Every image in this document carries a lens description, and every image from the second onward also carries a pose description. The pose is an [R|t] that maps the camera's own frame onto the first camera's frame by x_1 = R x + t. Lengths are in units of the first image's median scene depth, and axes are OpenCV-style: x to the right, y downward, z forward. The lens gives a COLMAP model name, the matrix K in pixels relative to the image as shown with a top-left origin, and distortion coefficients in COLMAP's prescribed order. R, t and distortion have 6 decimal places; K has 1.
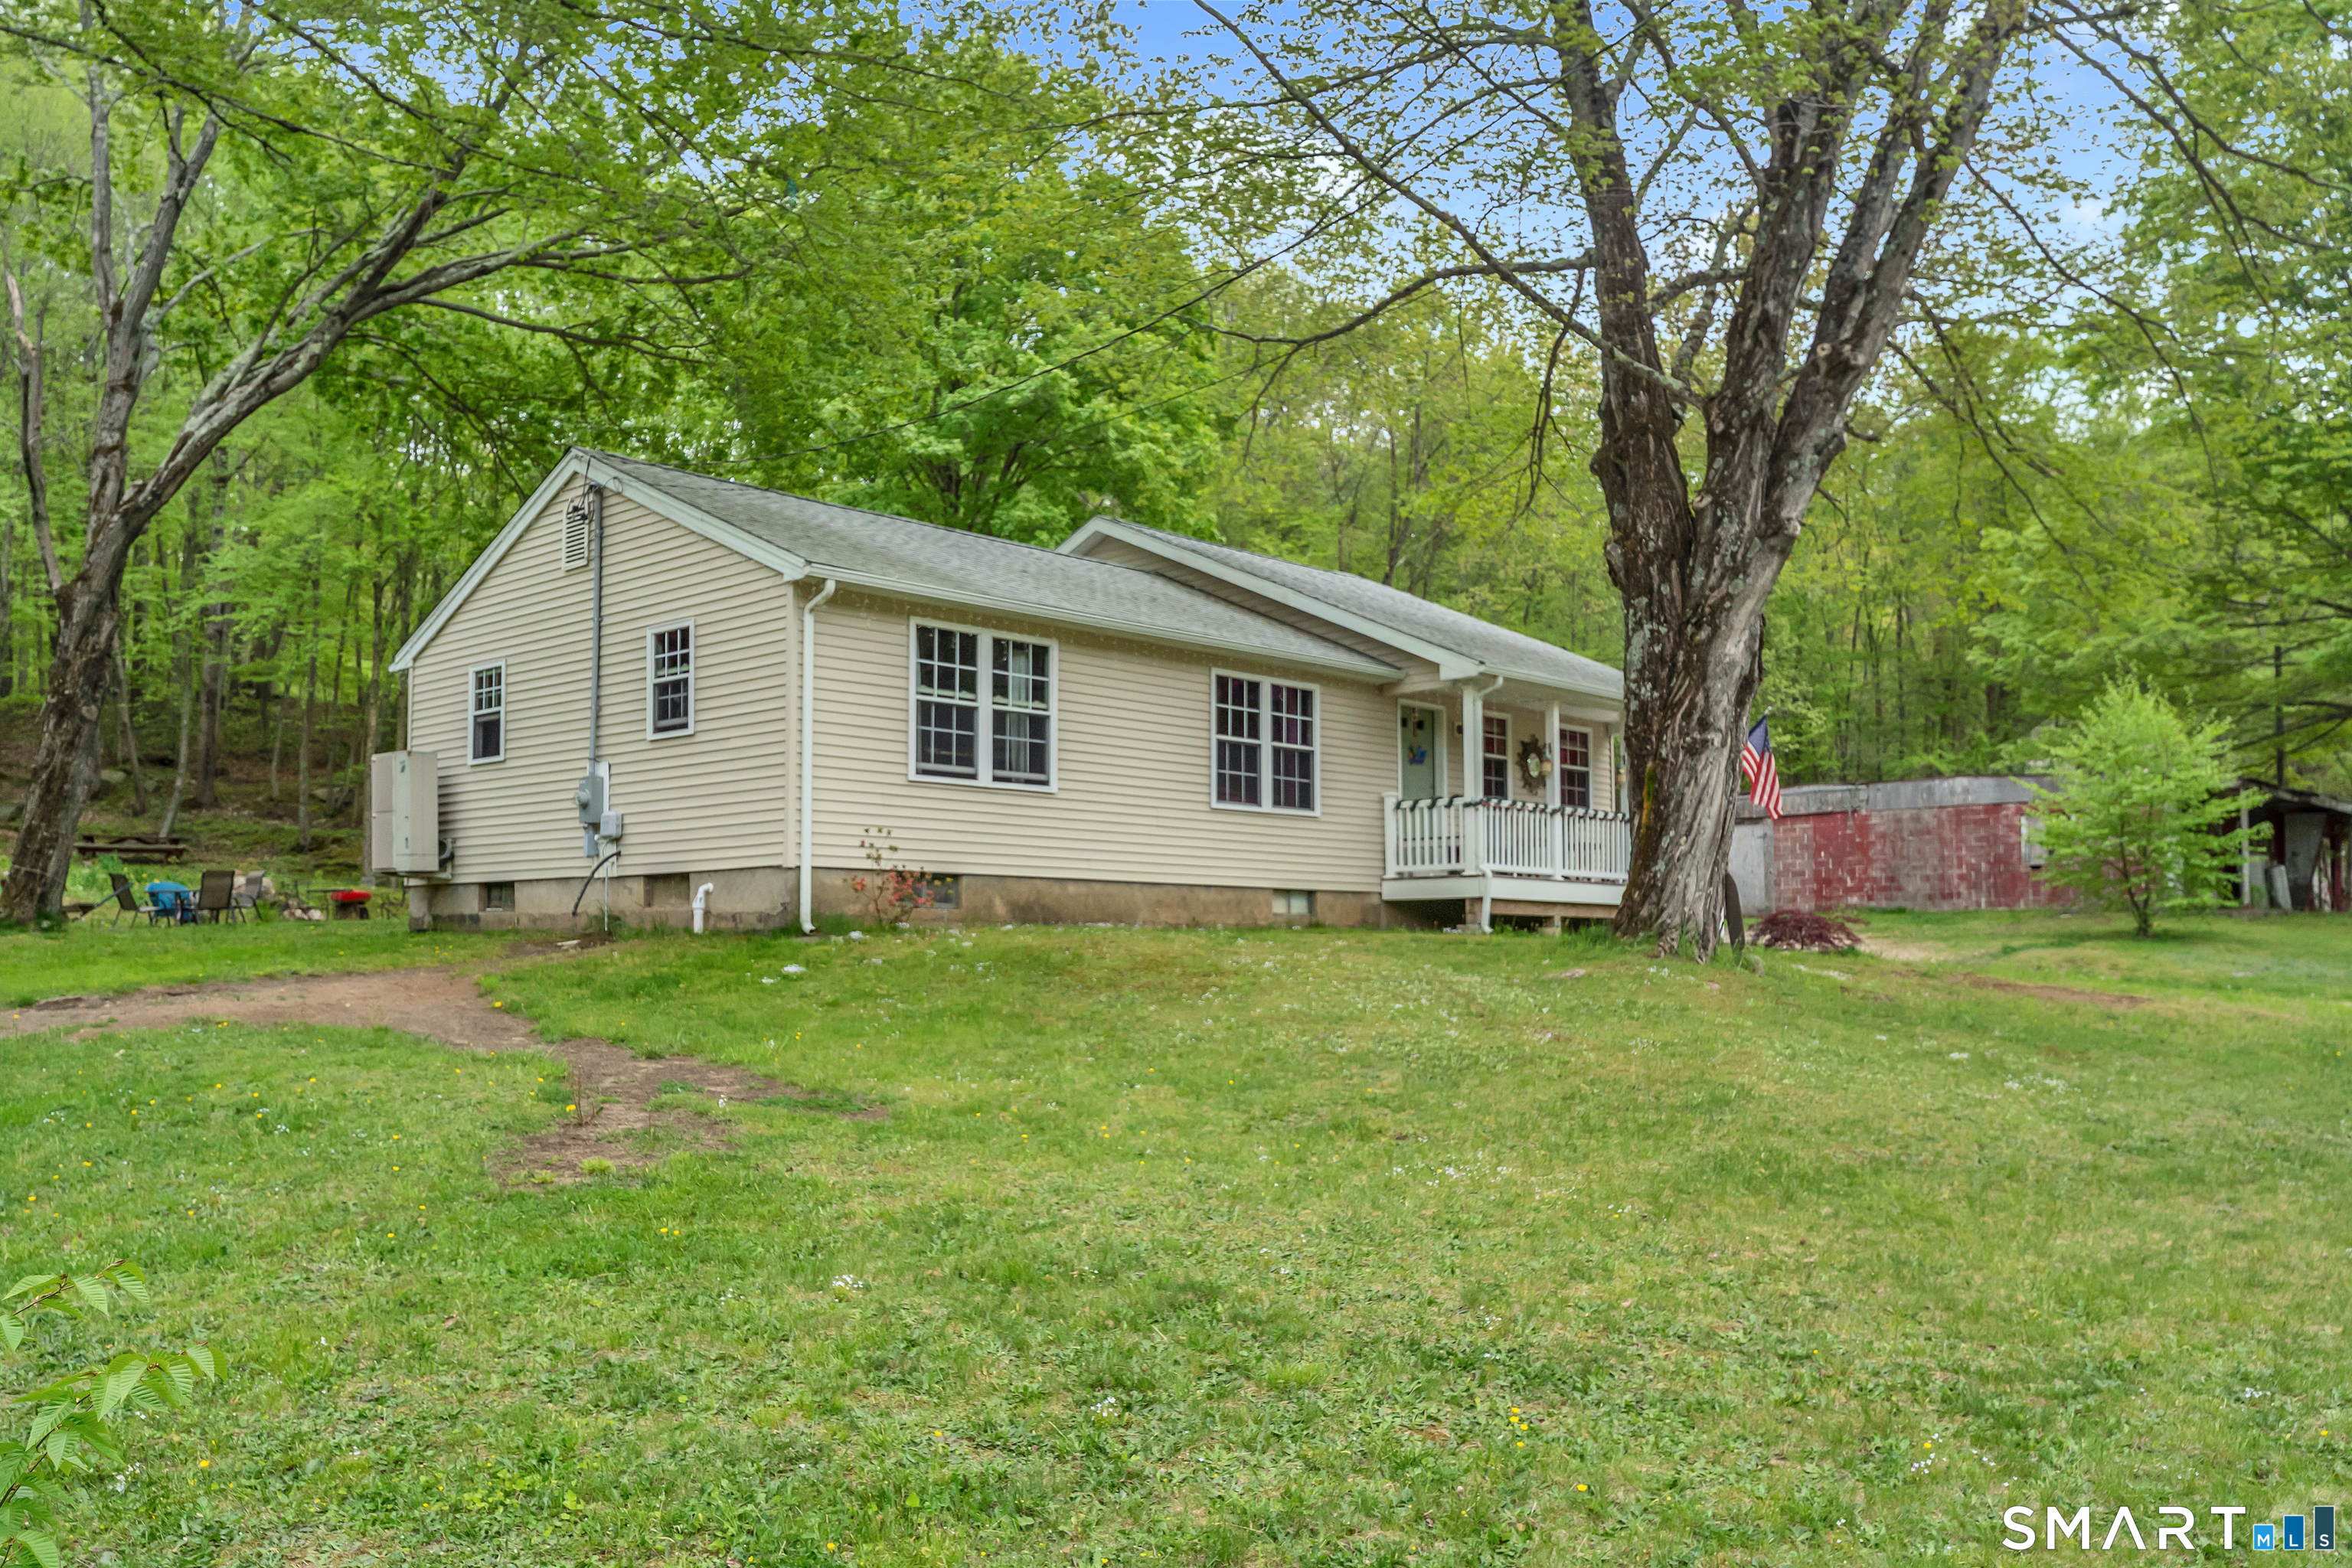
lens RADIAL K [[1910.6, 0, 1176.0], [0, 1910.6, 784.0], [0, 0, 1]] dist [-0.001025, -0.001505]
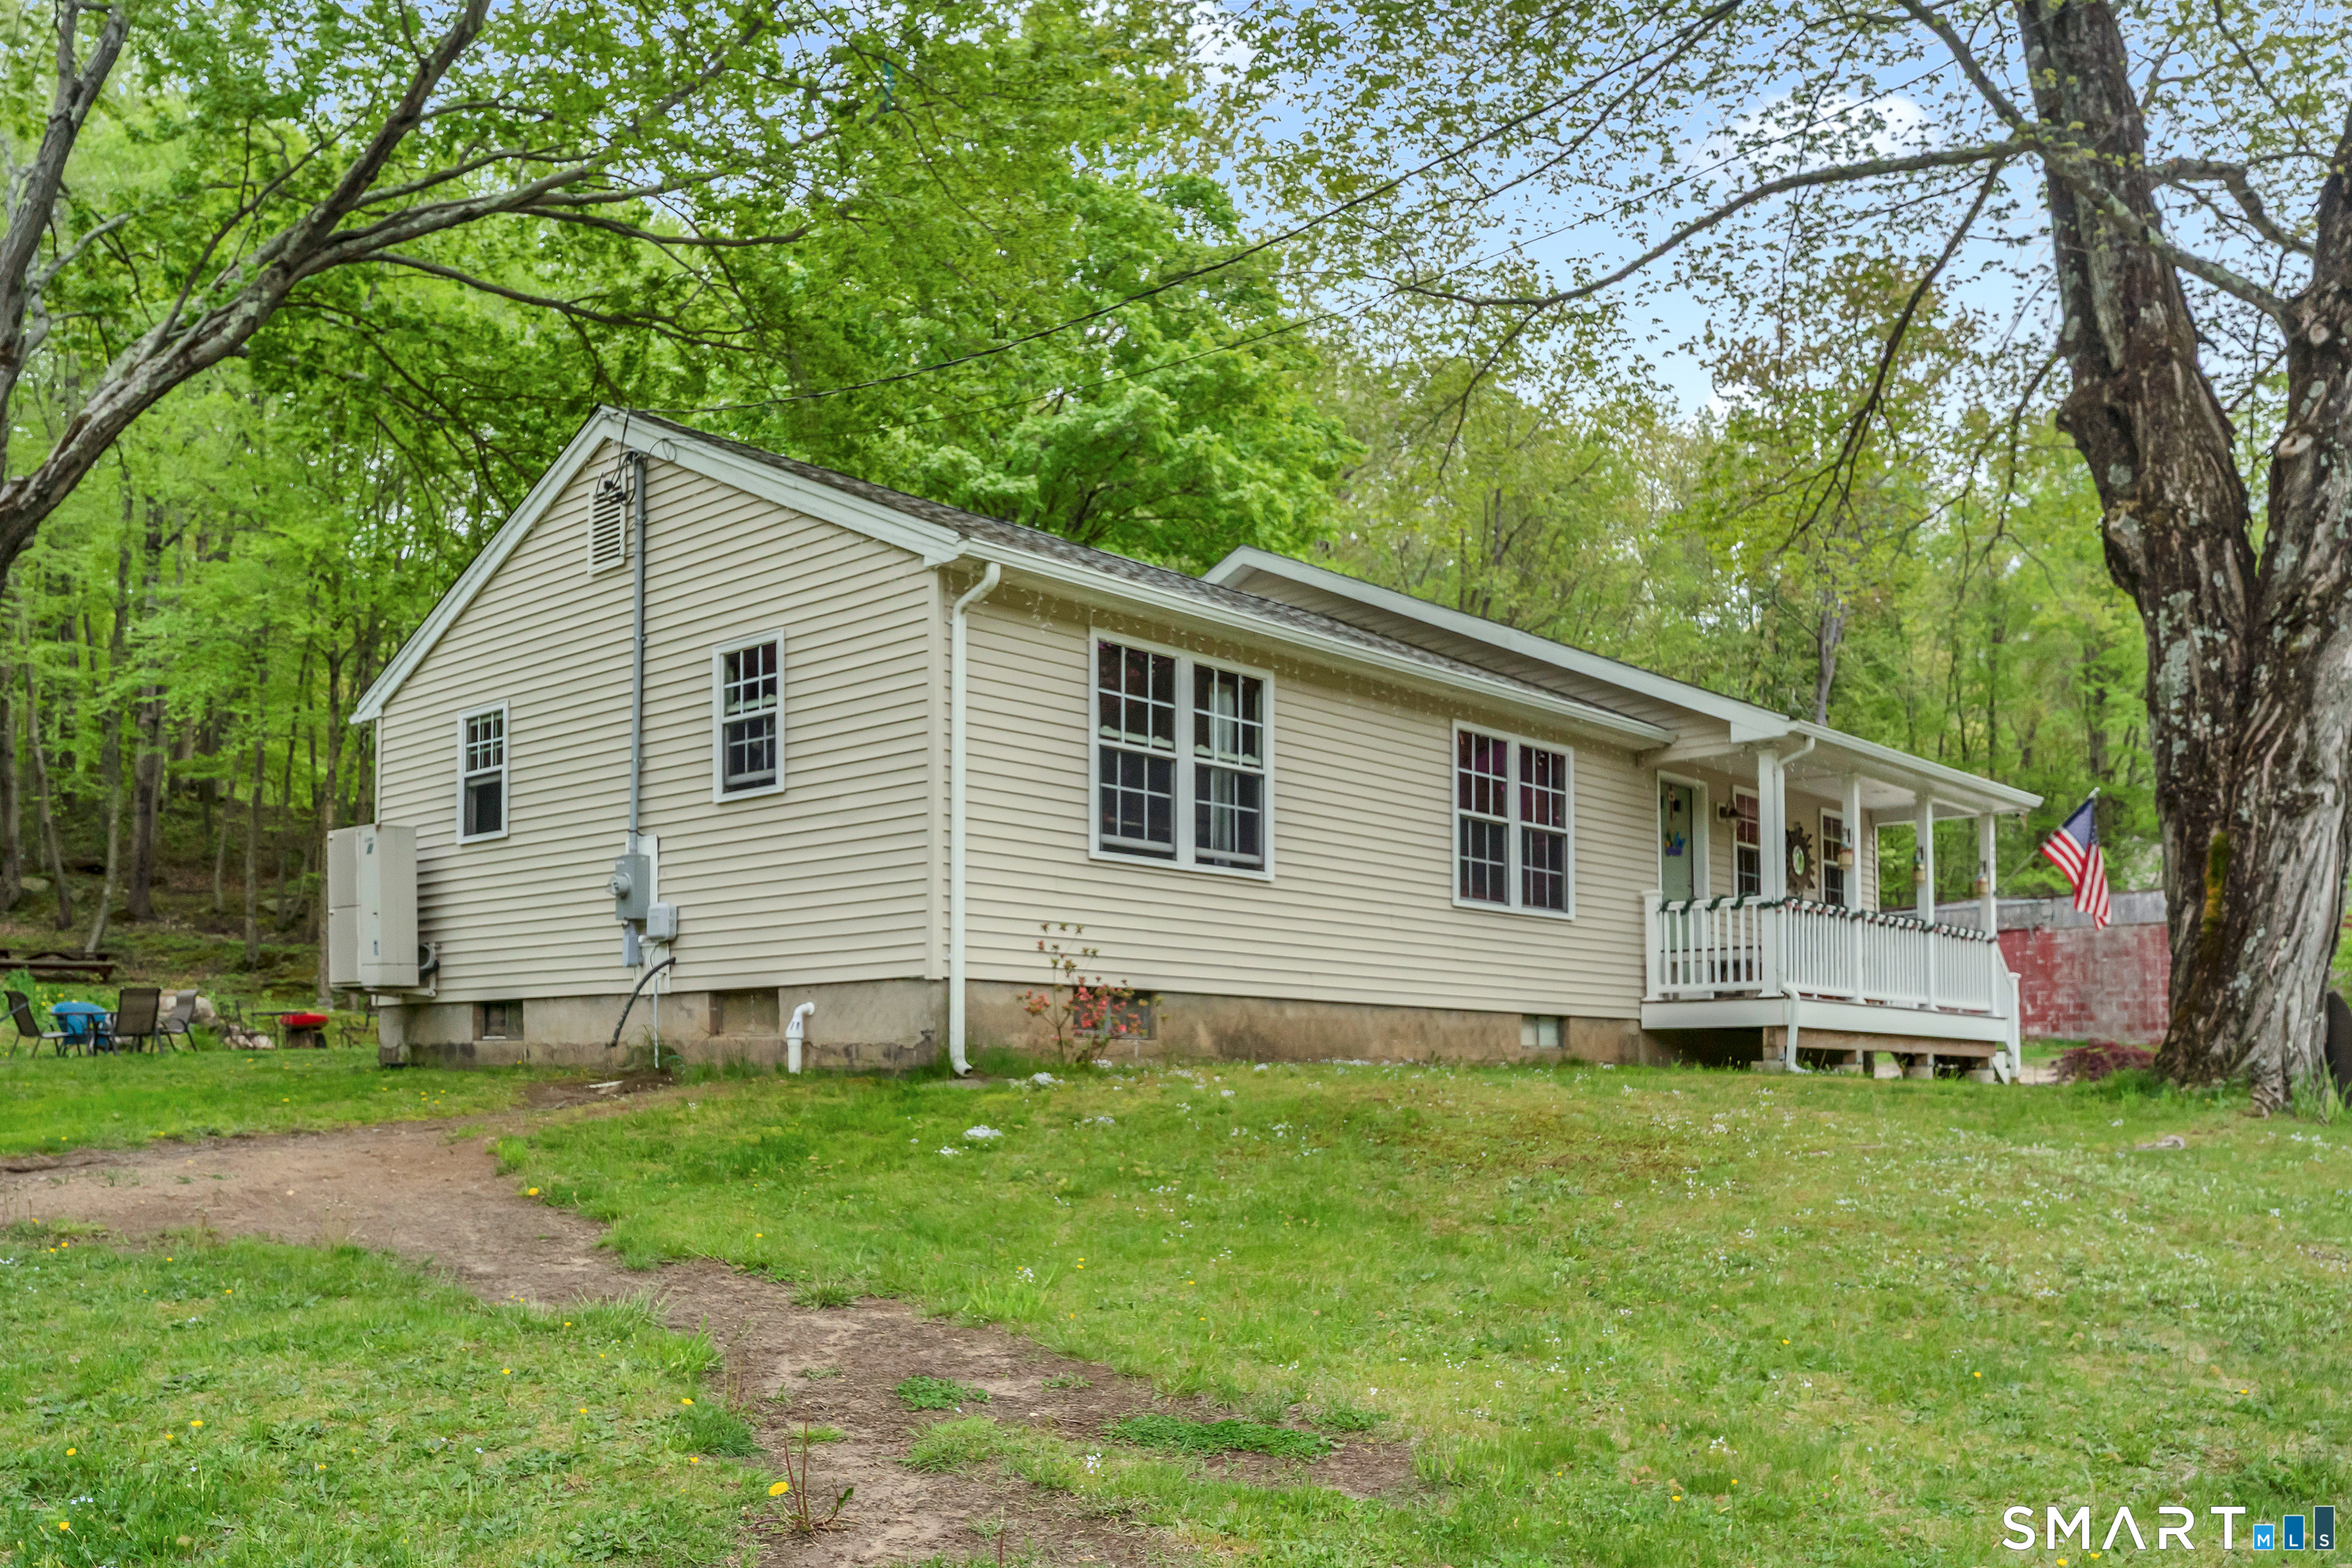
lens RADIAL K [[1950.3, 0, 1184.9], [0, 1950.3, 959.3], [0, 0, 1]] dist [-0.001518, -0.000953]
pose [[0.999874, 0.003968, 0.015342, -0.102454], [-0.004358, 0.999665, 0.025515, 0.014989], [-0.015236, -0.025578, 0.999557, 0.243867]]
